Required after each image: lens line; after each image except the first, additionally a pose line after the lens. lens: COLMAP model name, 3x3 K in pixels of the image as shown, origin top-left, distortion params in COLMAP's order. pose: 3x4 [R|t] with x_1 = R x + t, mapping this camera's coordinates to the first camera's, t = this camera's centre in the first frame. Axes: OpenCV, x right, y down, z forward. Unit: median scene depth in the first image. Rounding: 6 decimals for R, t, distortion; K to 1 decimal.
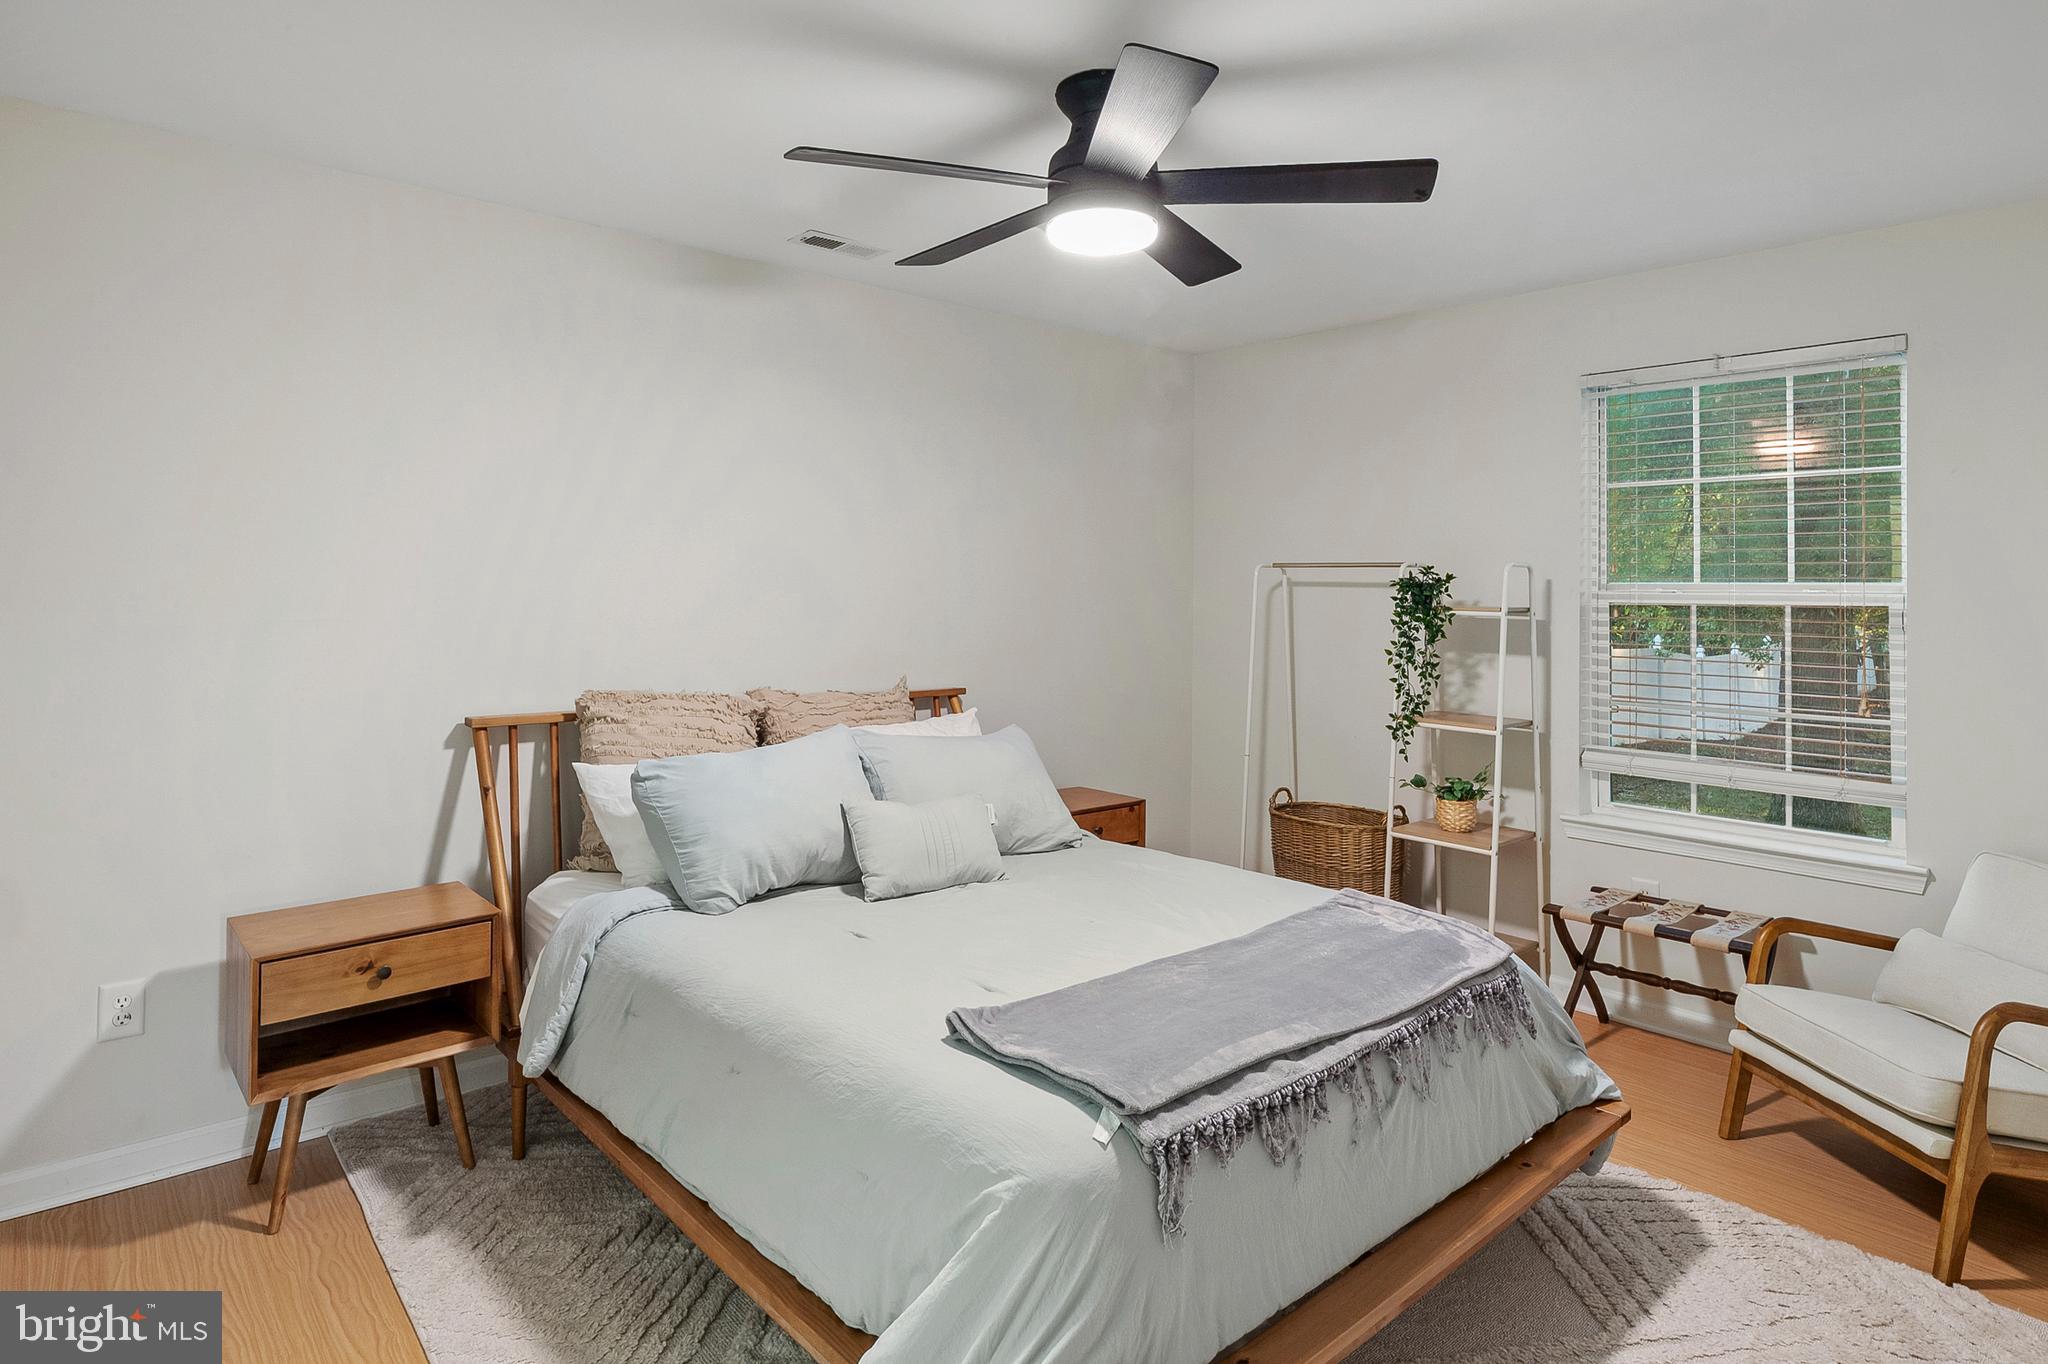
lens RADIAL K [[1125.8, 0, 1008.9], [0, 1125.8, 589.7], [0, 0, 1]] dist [-0.005923, -0.004586]
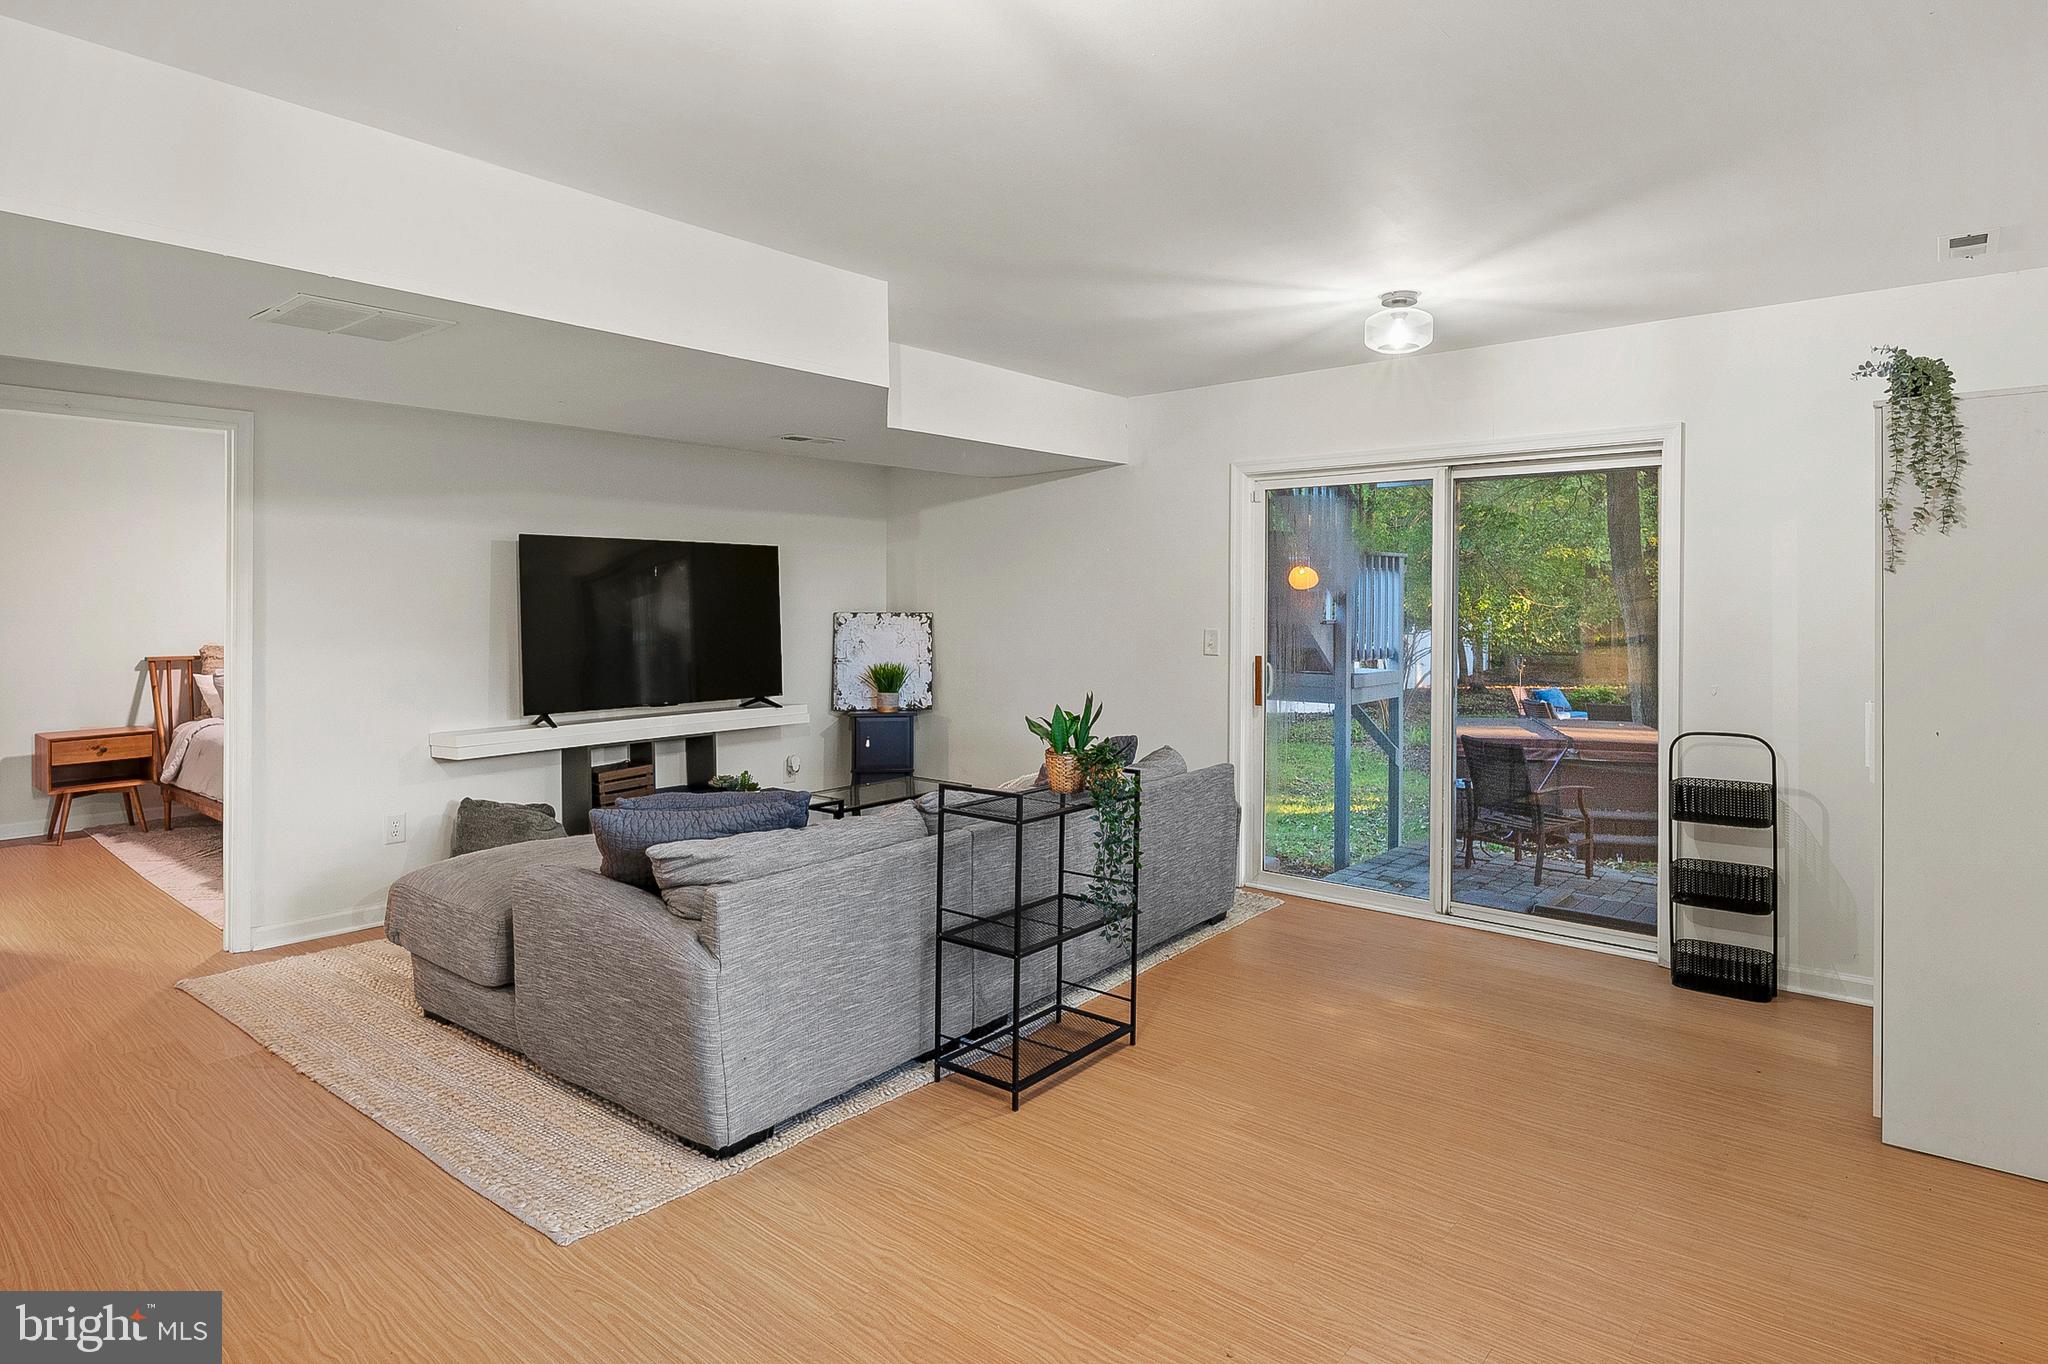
lens RADIAL K [[1125.8, 0, 1011.1], [0, 1125.8, 648.9], [0, 0, 1]] dist [-0.005923, -0.004586]
pose [[0.989120, -0.009362, 0.146813, 1.056496], [0.002506, 0.998900, 0.046815, -0.003884], [-0.147090, -0.045938, 0.988056, -1.718323]]
